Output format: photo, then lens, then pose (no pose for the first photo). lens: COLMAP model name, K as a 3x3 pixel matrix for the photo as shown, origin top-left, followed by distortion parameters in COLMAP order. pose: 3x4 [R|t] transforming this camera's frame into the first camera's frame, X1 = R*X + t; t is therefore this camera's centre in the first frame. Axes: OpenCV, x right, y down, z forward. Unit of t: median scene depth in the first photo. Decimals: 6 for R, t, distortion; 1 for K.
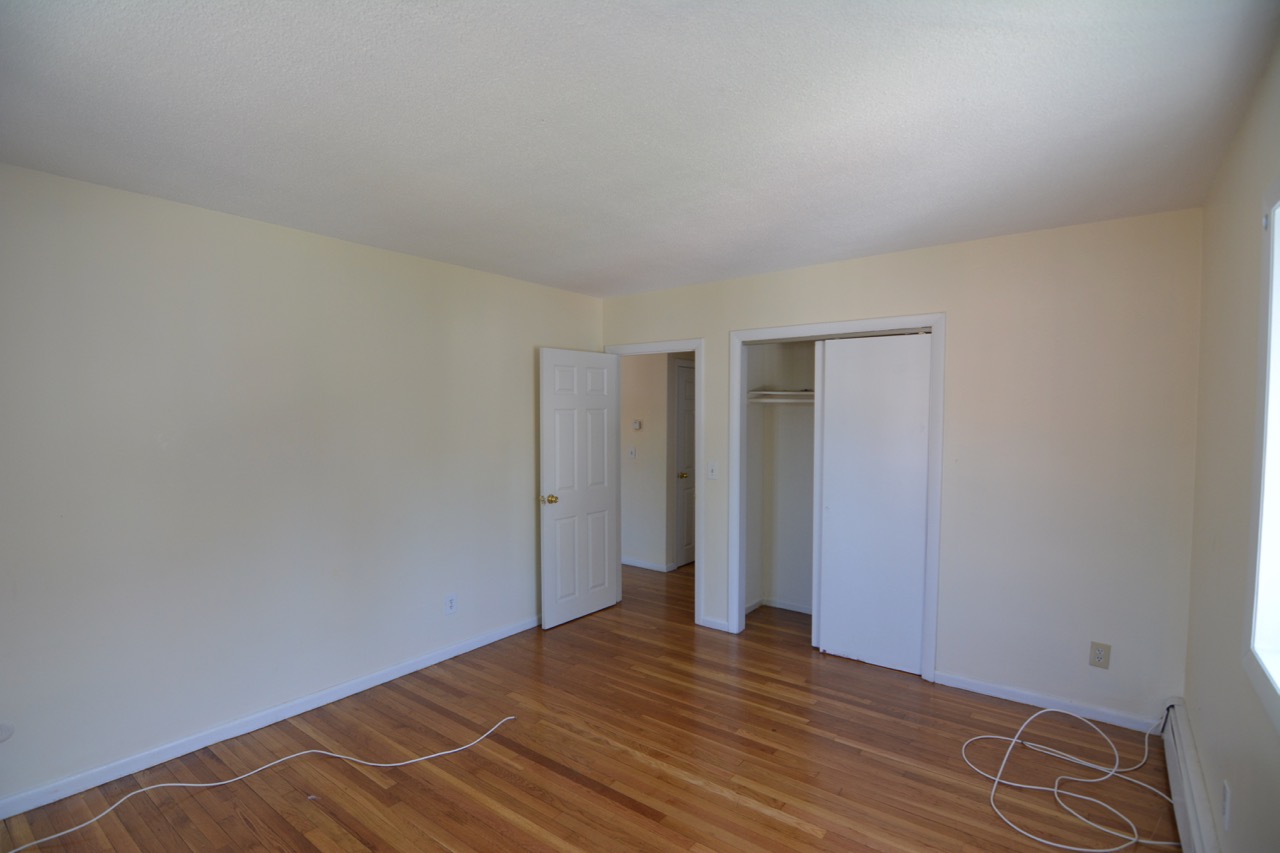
lens RADIAL K [[625.2, 0, 628.2], [0, 625.2, 430.3], [0, 0, 1]] dist [-0.002382, -0.009799]
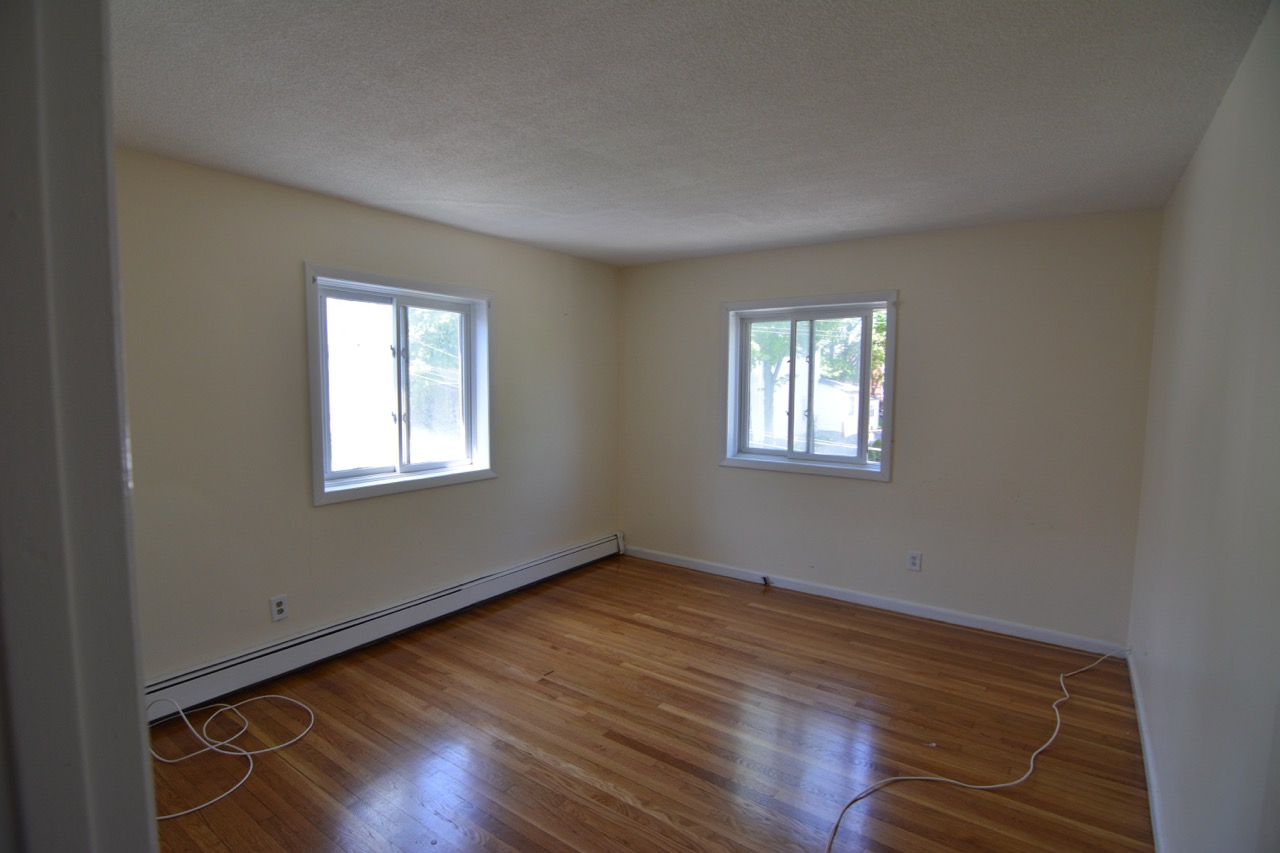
lens RADIAL K [[625.2, 0, 628.2], [0, 625.2, 430.3], [0, 0, 1]] dist [-0.002382, -0.009799]
pose [[-0.999368, -0.005885, -0.035055, 0.048990], [-0.010050, 0.992741, 0.119848, -0.062115], [0.034095, 0.120124, -0.992173, 1.760363]]
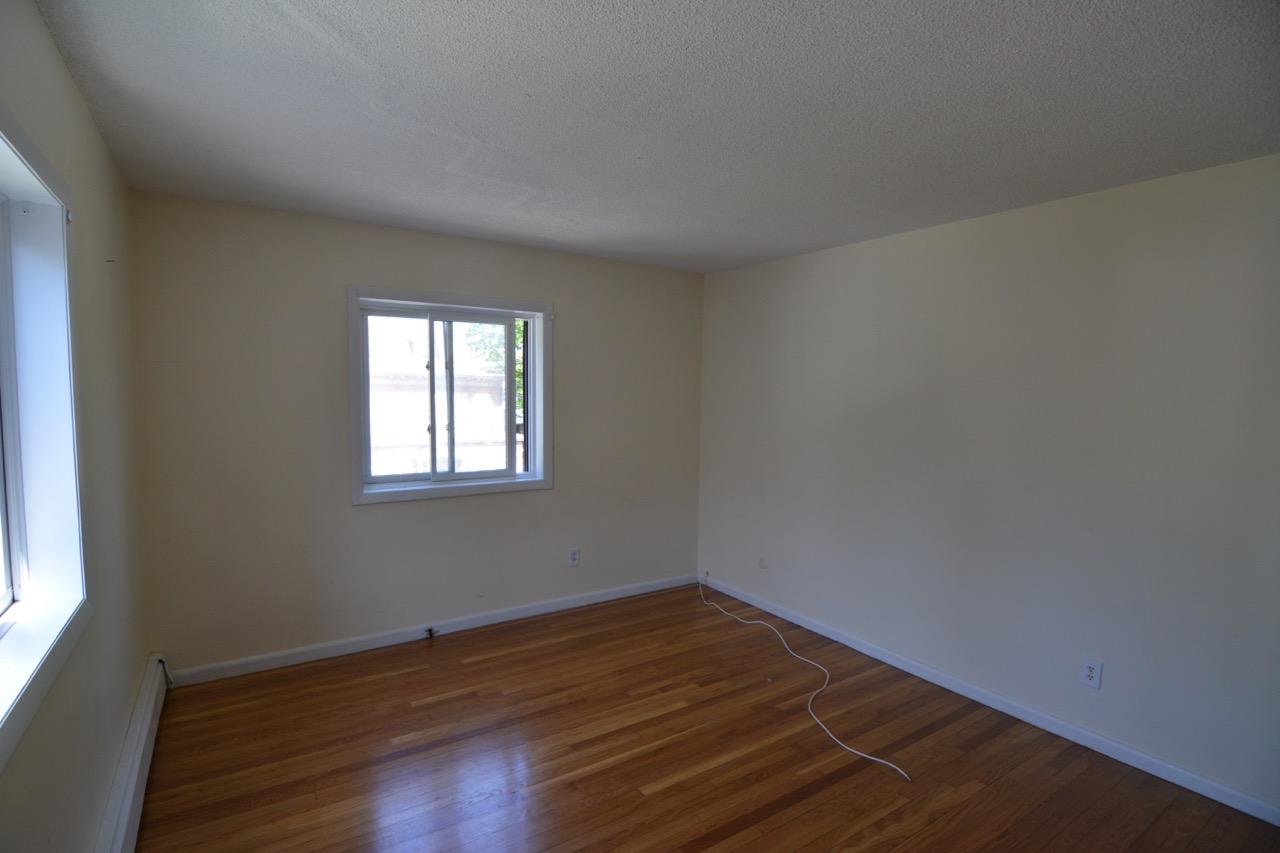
lens RADIAL K [[625.2, 0, 628.2], [0, 625.2, 430.3], [0, 0, 1]] dist [-0.002382, -0.009799]
pose [[-0.328838, 0.058442, -0.942576, 0.751957], [-0.047900, 0.995767, 0.078450, -0.039919], [0.943171, 0.070946, -0.324647, 0.990417]]
